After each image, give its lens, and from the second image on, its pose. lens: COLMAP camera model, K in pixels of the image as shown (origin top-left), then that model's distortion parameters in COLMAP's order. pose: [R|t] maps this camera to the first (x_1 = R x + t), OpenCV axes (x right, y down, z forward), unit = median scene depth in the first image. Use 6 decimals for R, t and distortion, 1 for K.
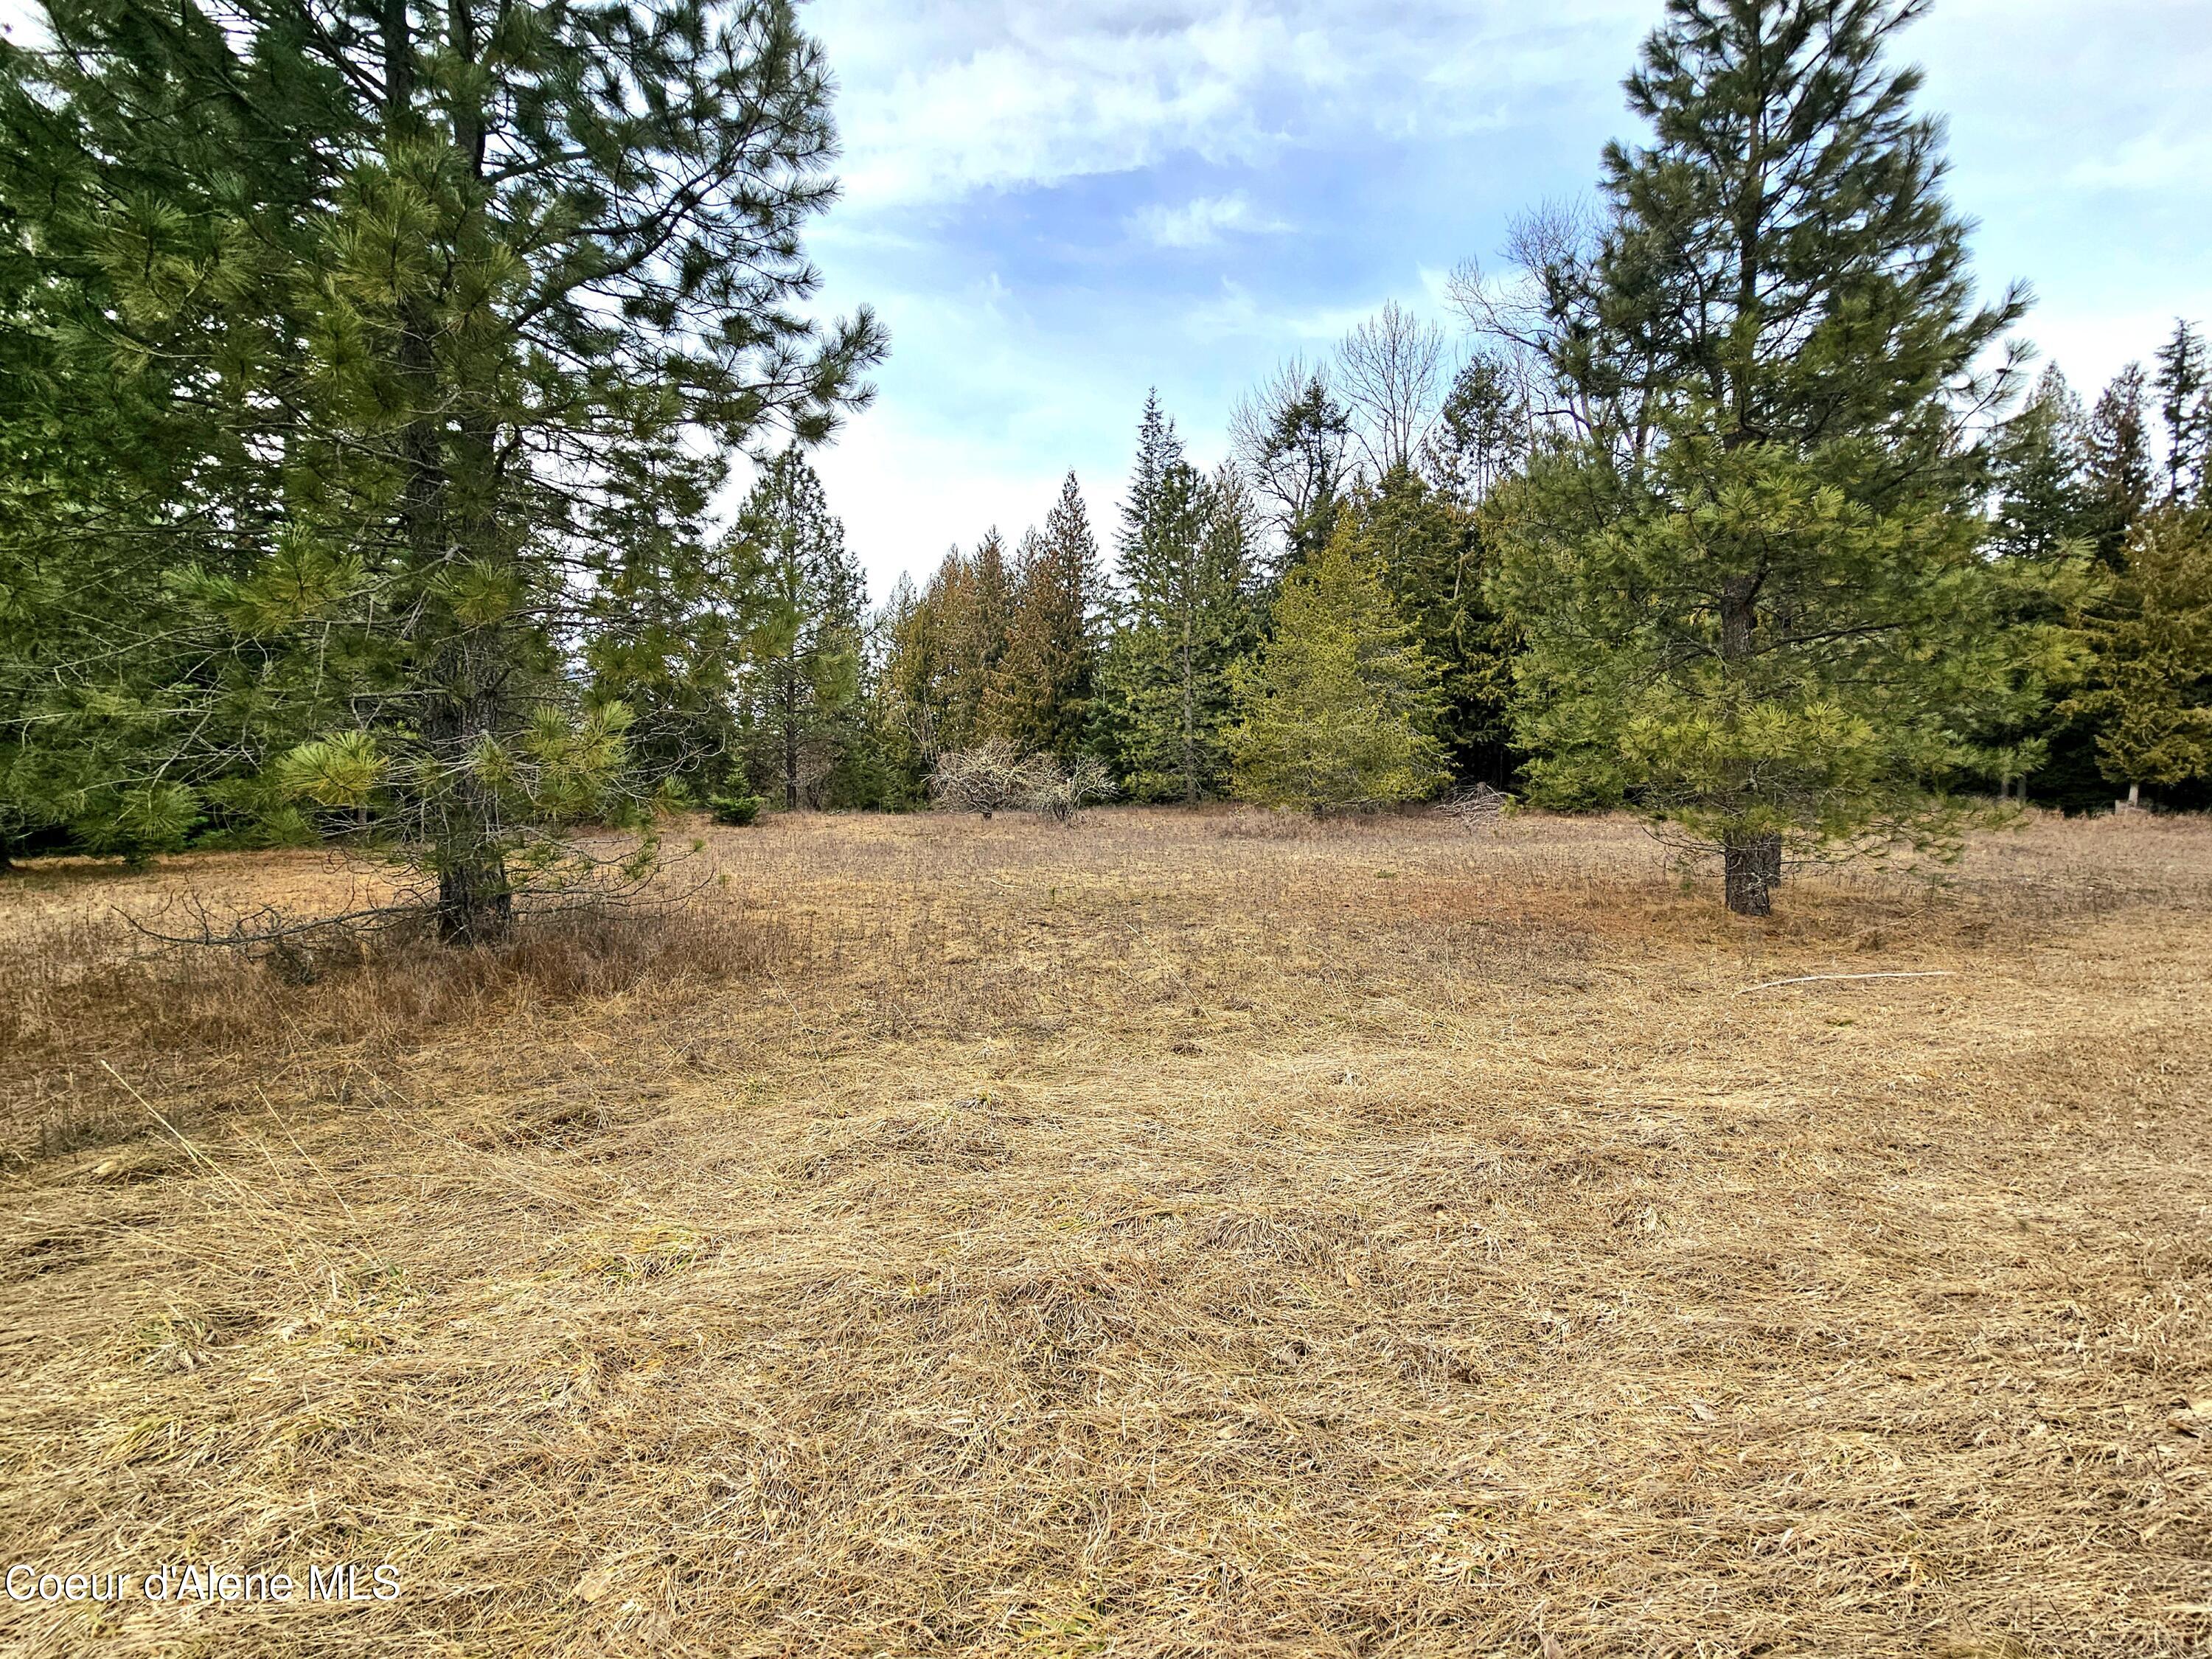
lens RADIAL K [[905.7, 0, 1109.9], [0, 905.7, 819.4], [0, 0, 1]] dist [0.007469, -0.002225]
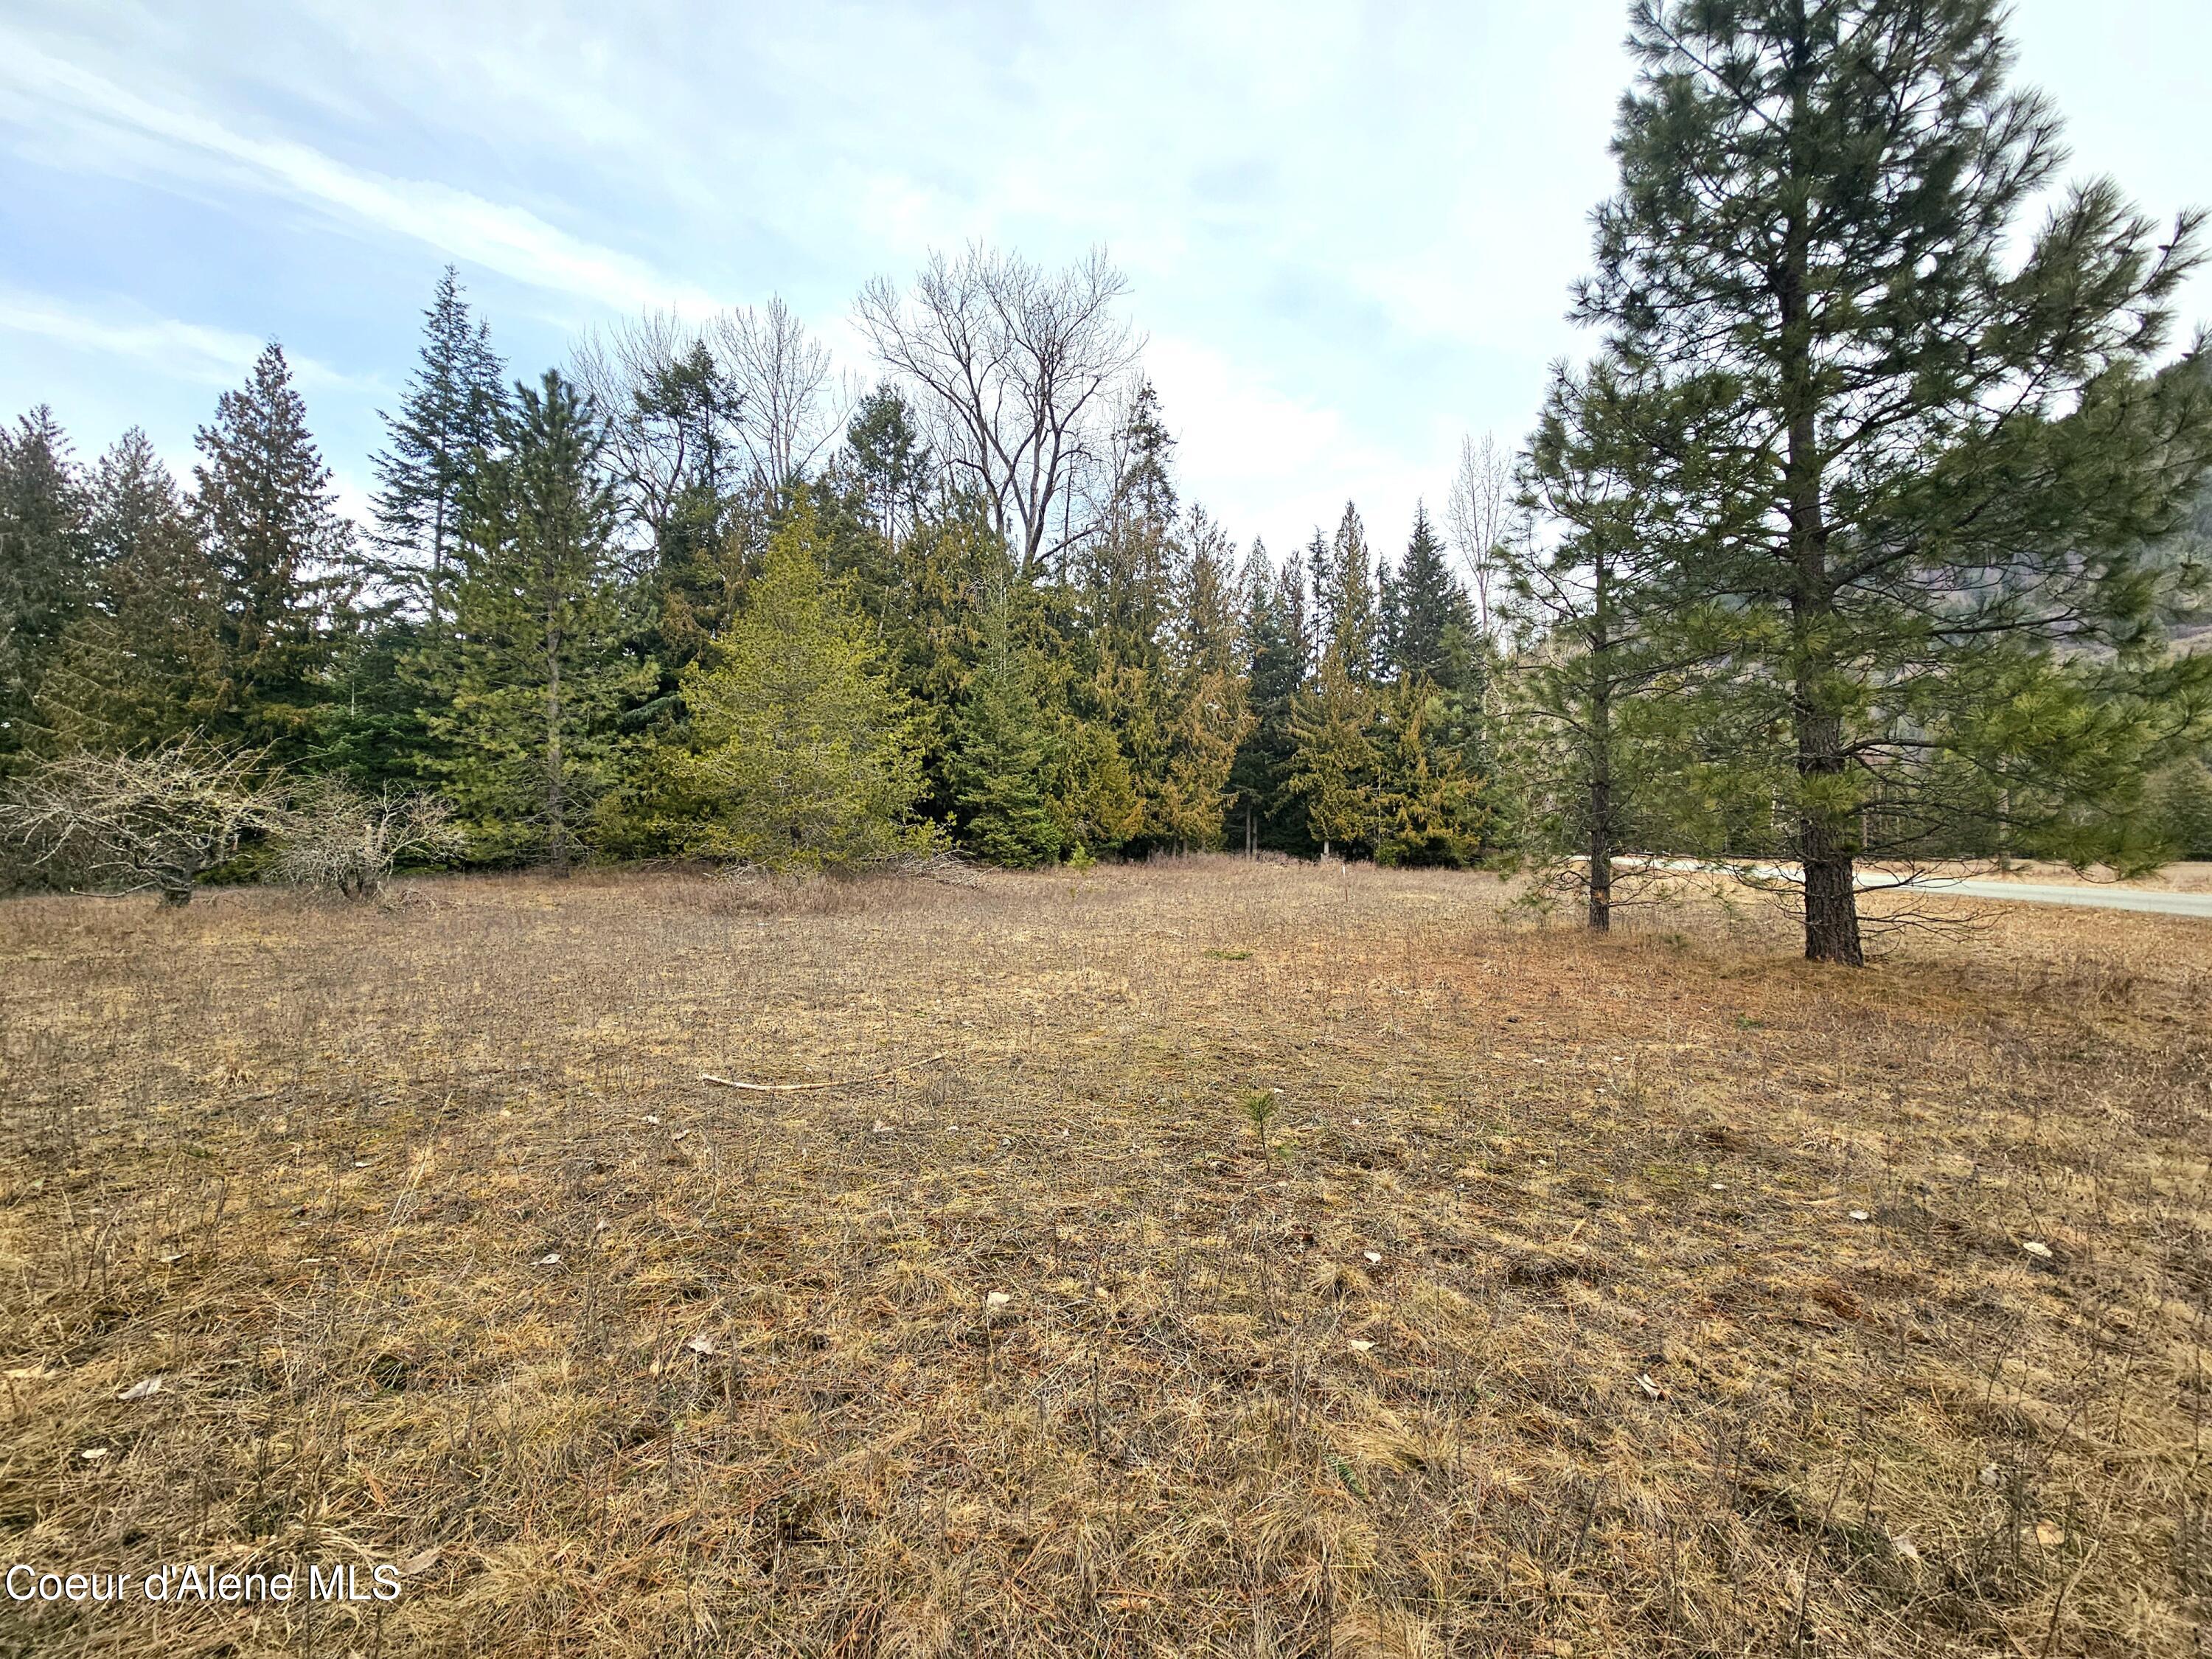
lens RADIAL K [[905.7, 0, 1103.1], [0, 905.7, 815.0], [0, 0, 1]] dist [0.007469, -0.002225]
pose [[0.712971, 0.022187, 0.700842, -0.141708], [0.033323, 0.997298, -0.065471, -0.000100], [-0.700401, 0.070033, 0.710305, 0.366799]]
